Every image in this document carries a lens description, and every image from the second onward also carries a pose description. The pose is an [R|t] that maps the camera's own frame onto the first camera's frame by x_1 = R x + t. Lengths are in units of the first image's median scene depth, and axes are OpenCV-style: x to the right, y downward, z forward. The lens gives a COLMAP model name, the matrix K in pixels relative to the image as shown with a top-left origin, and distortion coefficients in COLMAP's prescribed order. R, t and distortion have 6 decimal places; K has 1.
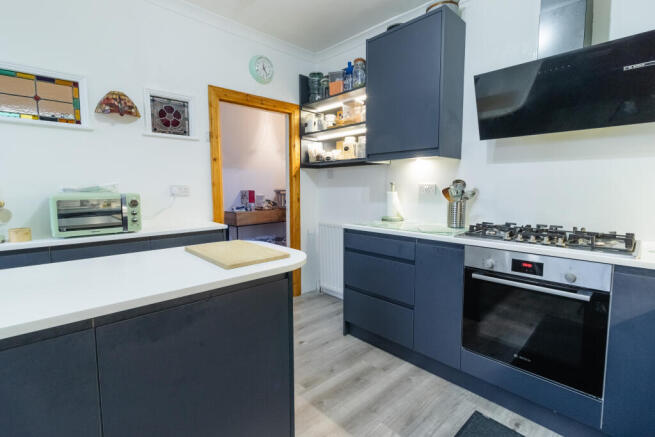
lens RADIAL K [[307.1, 0, 327.0], [0, 307.1, 209.8], [0, 0, 1]] dist [0.000445, 0.000084]
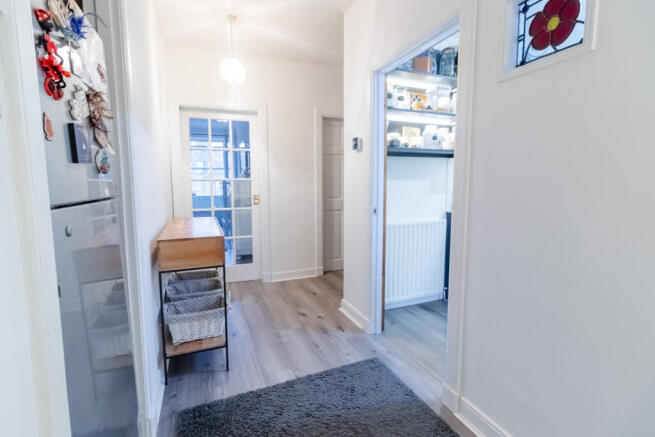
lens RADIAL K [[307.1, 0, 327.0], [0, 307.1, 209.8], [0, 0, 1]] dist [0.000445, 0.000084]
pose [[0.344926, -0.092259, 0.934085, -0.912103], [0.084151, 0.994190, 0.067122, -0.070401], [-0.934850, 0.055453, 0.350686, 0.964303]]
